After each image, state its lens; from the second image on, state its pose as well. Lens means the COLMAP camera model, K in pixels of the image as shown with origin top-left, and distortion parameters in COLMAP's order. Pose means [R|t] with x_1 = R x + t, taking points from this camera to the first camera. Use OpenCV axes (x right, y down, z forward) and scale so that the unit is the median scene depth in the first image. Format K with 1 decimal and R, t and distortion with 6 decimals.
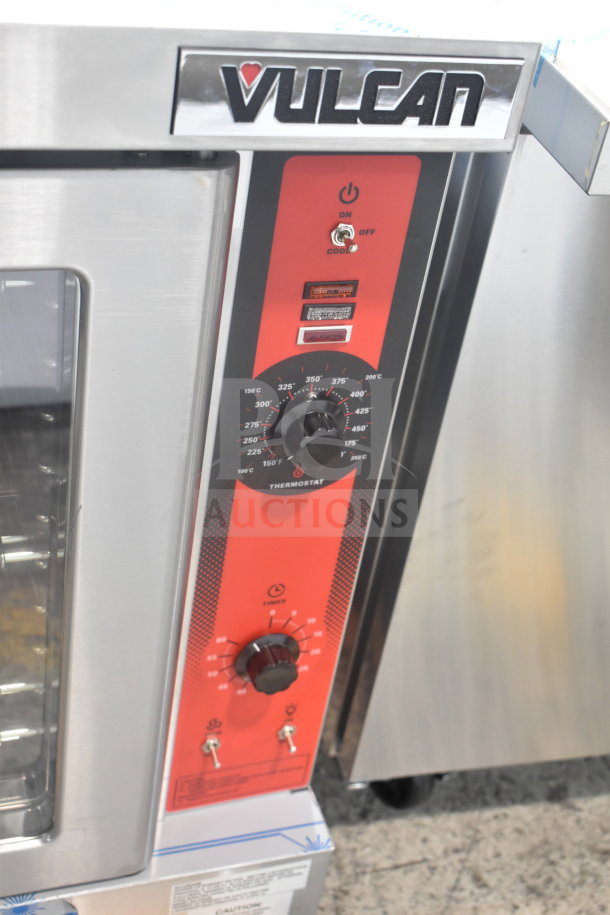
lens RADIAL K [[1305.1, 0, 305.0], [0, 1305.1, 457.5], [0, 0, 1]] dist [-0.032110, -0.088770]
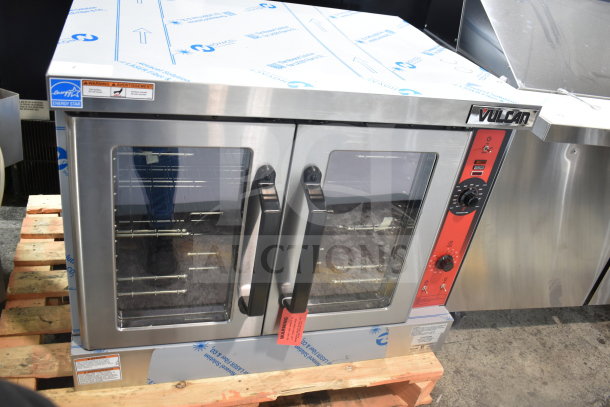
lens RADIAL K [[522.8, 0, 305.0], [0, 522.8, 203.5], [0, 0, 1]] dist [-0.101339, -0.001370]
pose [[0.999153, 0.032195, -0.025633, -0.567654], [-0.034563, 0.994579, -0.098070, 0.209615], [0.022337, 0.098873, 0.994849, -0.717567]]
